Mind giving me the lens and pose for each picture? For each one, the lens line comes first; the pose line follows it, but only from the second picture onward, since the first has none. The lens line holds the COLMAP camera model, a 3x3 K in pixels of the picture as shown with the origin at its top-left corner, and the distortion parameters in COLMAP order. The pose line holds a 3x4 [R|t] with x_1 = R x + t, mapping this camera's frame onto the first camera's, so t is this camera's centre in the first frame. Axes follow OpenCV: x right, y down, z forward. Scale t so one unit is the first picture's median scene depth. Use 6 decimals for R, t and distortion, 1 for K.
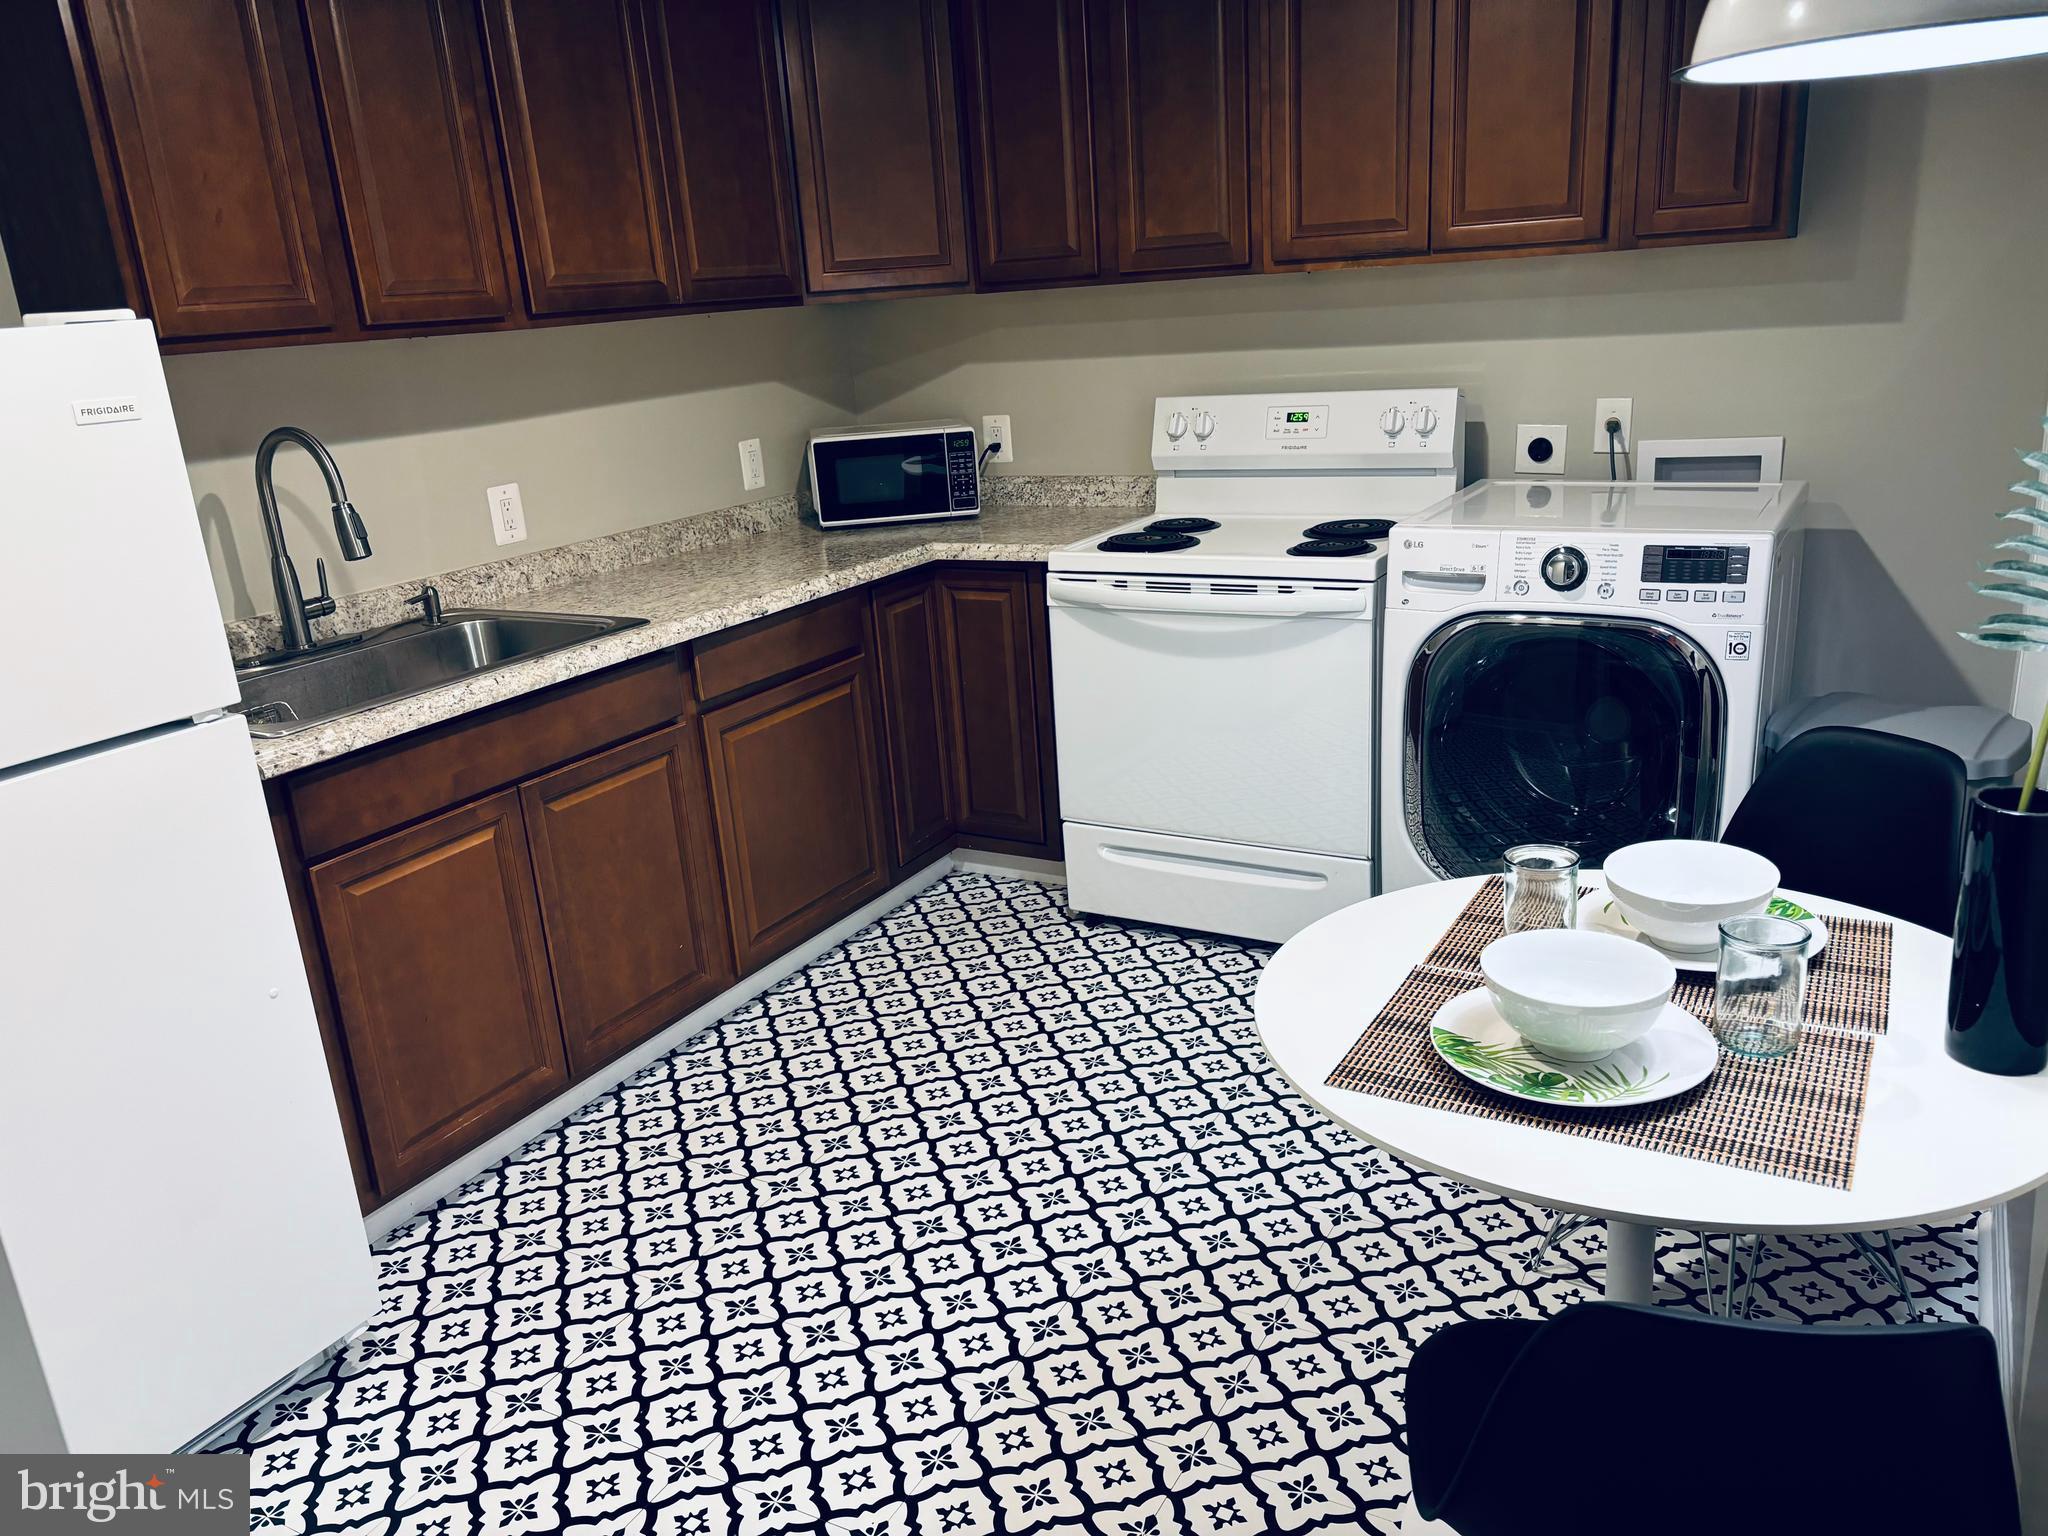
lens RADIAL K [[1540.9, 0, 1026.1], [0, 1540.9, 778.7], [0, 0, 1]] dist [0.008514, 0.000186]
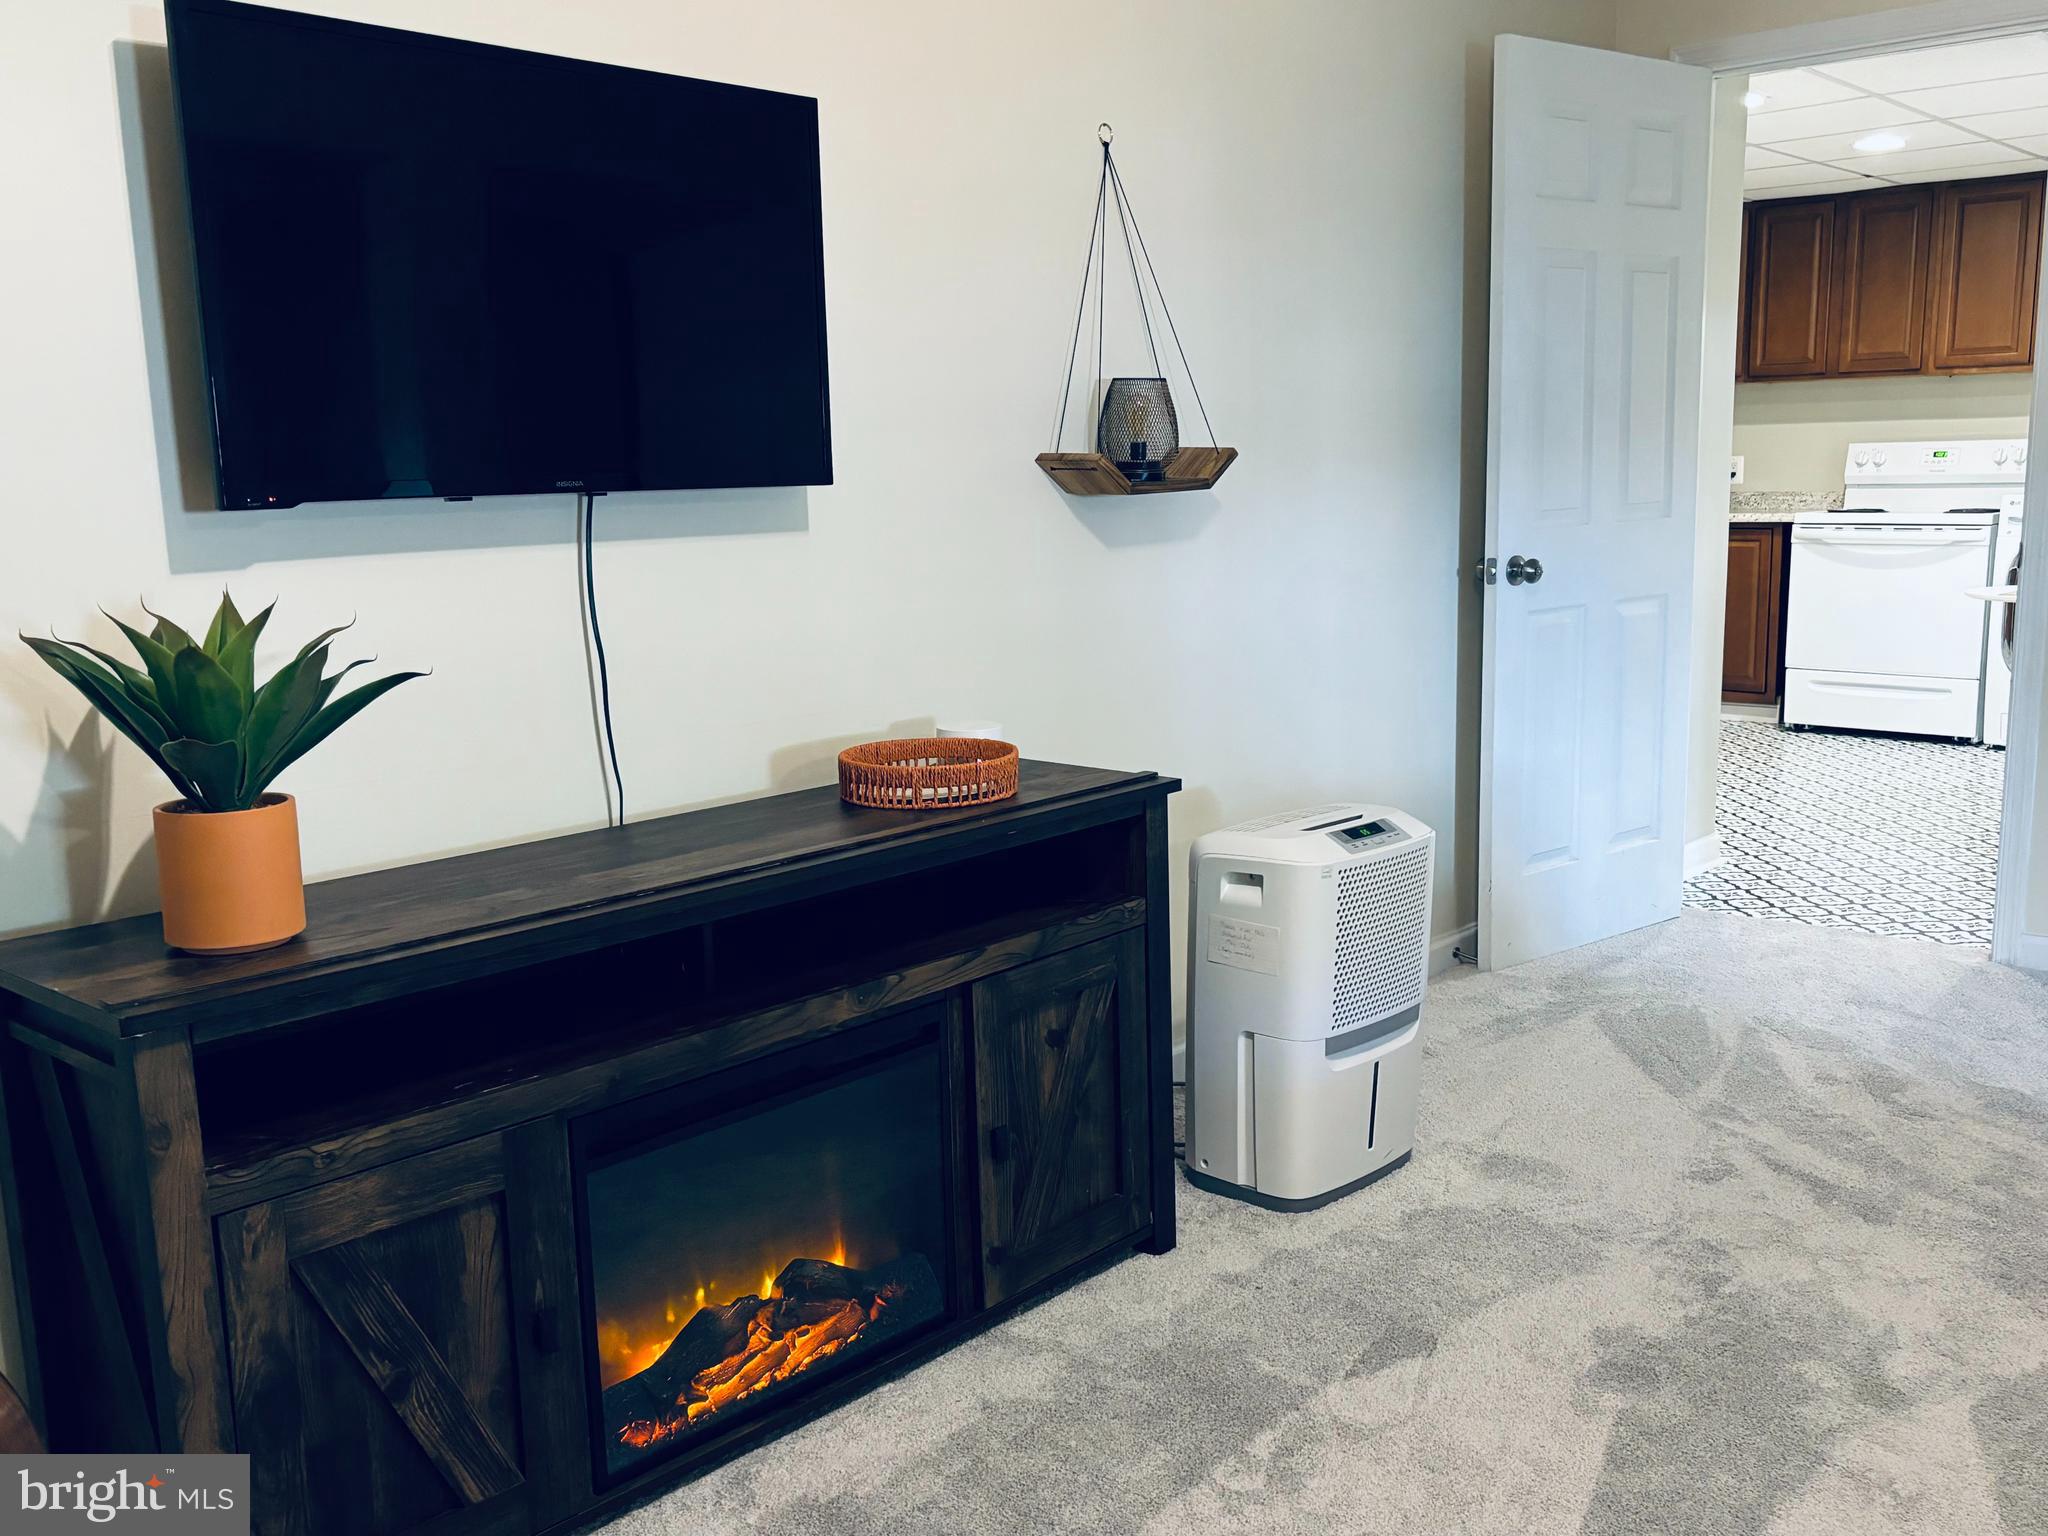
lens RADIAL K [[1932.3, 0, 1016.2], [0, 1932.3, 761.8], [0, 0, 1]] dist [0.022729, 0.000000]
pose [[0.978454, 0.081527, -0.189689, -0.423374], [-0.109388, 0.983894, -0.141374, 0.562802], [0.175109, 0.159077, 0.971613, -1.341569]]
